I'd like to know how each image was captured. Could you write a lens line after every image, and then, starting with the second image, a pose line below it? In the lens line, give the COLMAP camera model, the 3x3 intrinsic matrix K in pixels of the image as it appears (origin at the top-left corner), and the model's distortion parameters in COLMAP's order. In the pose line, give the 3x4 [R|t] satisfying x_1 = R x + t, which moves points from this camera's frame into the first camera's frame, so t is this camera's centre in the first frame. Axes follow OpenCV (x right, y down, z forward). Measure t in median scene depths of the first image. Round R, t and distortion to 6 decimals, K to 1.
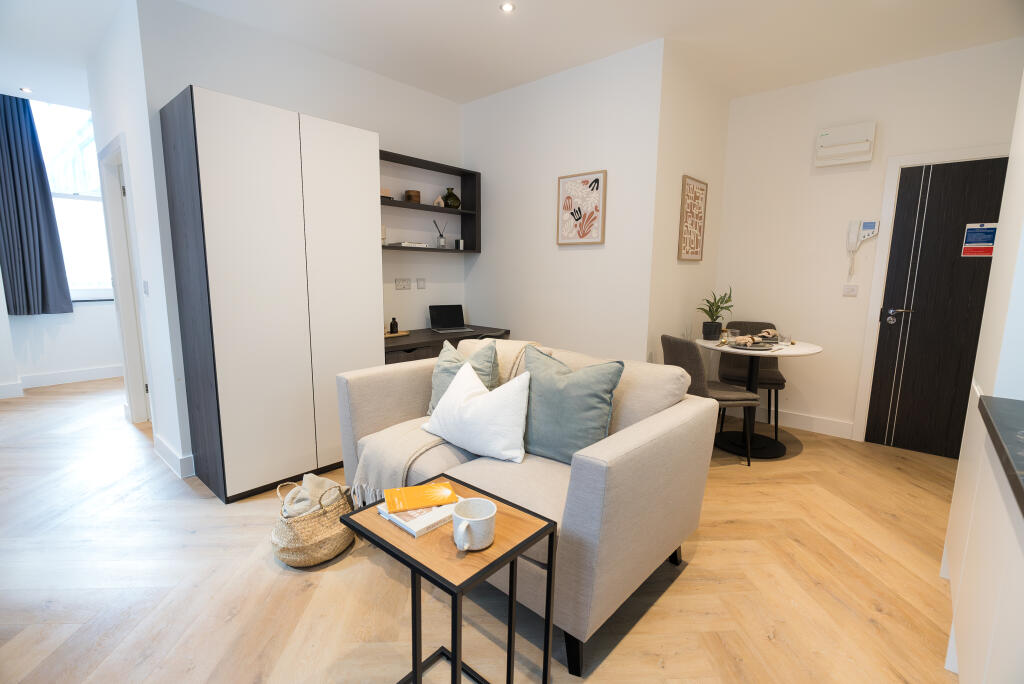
lens RADIAL K [[472.4, 0, 512.0], [0, 472.4, 342.0], [0, 0, 1]] dist [0.000096, -0.000064]
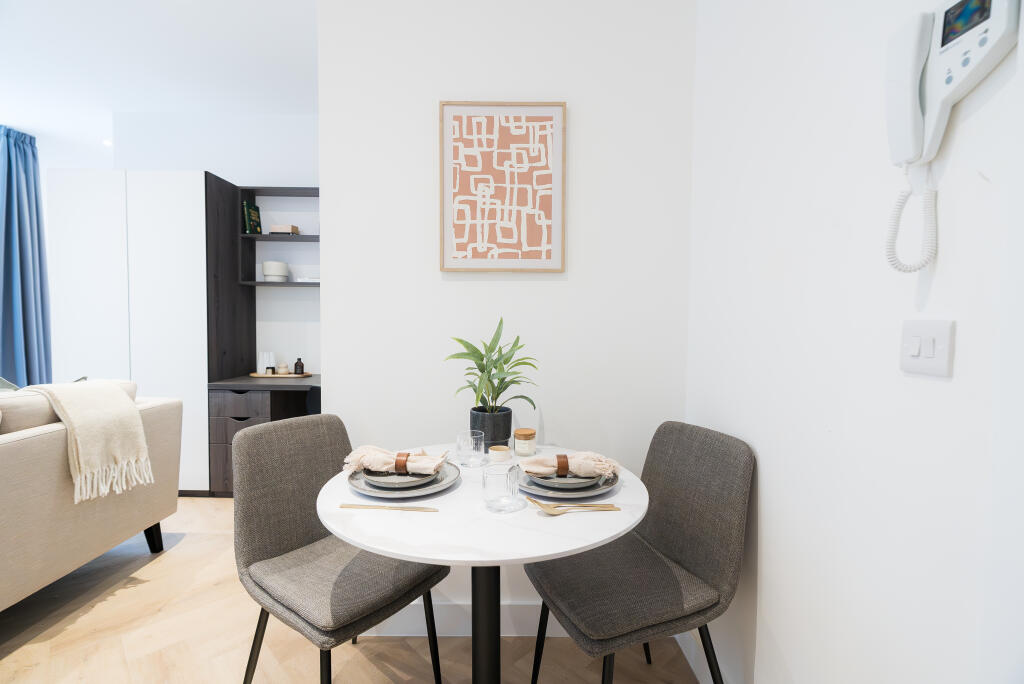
lens RADIAL K [[472.4, 0, 512.0], [0, 472.4, 342.0], [0, 0, 1]] dist [0.000096, -0.000064]
pose [[0.654428, 0.029673, -0.755542, 0.753029], [-0.121886, 0.990302, -0.066681, -0.074477], [0.746236, 0.135728, 0.651698, 0.722527]]
